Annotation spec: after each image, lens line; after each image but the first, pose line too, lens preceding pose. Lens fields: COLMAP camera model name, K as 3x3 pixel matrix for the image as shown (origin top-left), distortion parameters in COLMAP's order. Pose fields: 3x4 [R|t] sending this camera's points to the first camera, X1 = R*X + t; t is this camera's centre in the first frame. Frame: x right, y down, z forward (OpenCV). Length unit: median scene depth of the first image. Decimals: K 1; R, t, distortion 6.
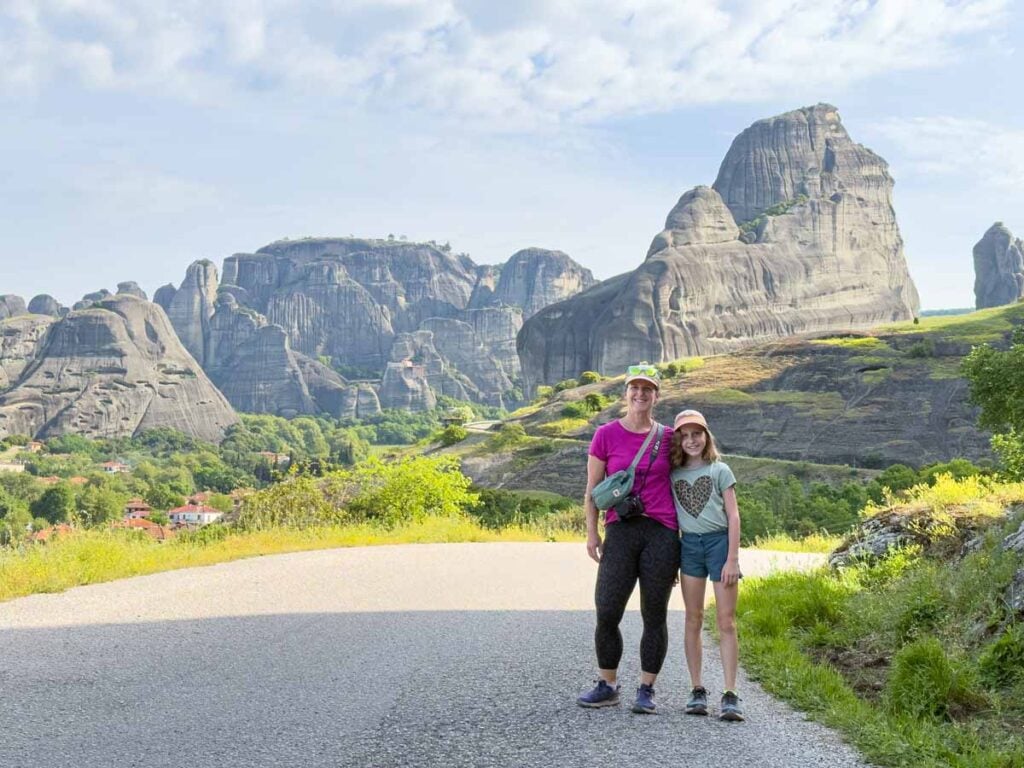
lens RADIAL K [[1264.7, 0, 501.7], [0, 1264.7, 389.9], [0, 0, 1]] dist [0.025059, 0.000000]
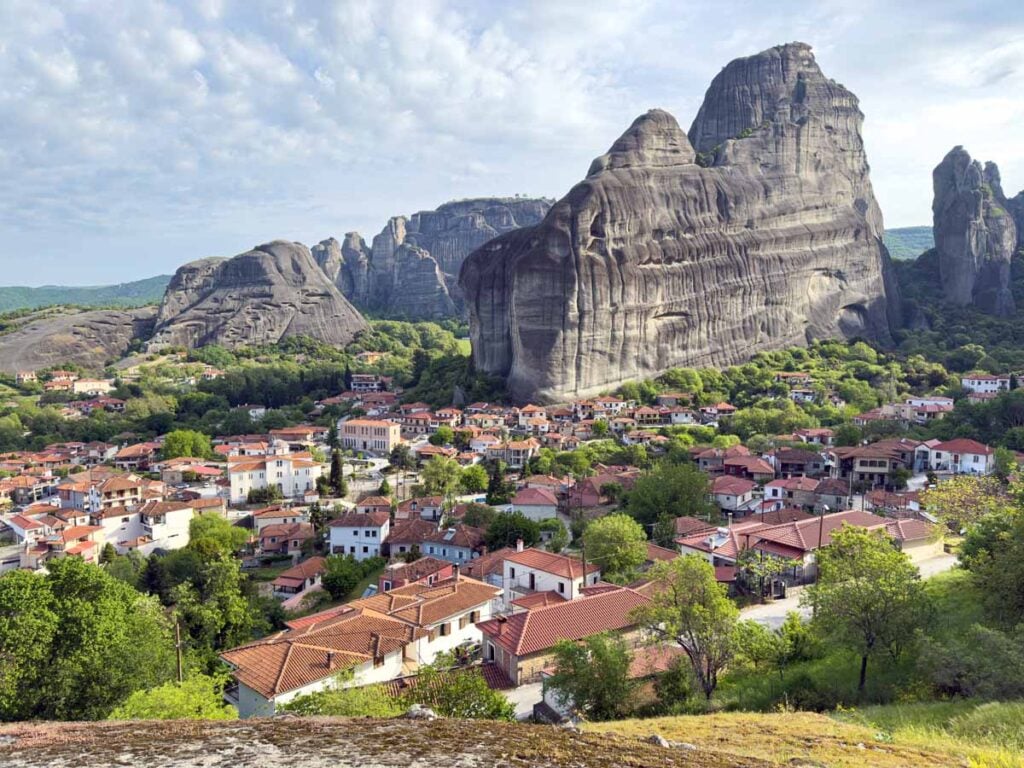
lens RADIAL K [[763.2, 0, 458.2], [0, 763.2, 402.9], [0, 0, 1]] dist [0.057673, -0.070393]
pose [[0.984271, -0.002217, -0.176652, 0.077043], [0.027302, 0.989817, 0.139701, -0.013295], [0.174543, -0.142327, 0.974309, 0.234360]]
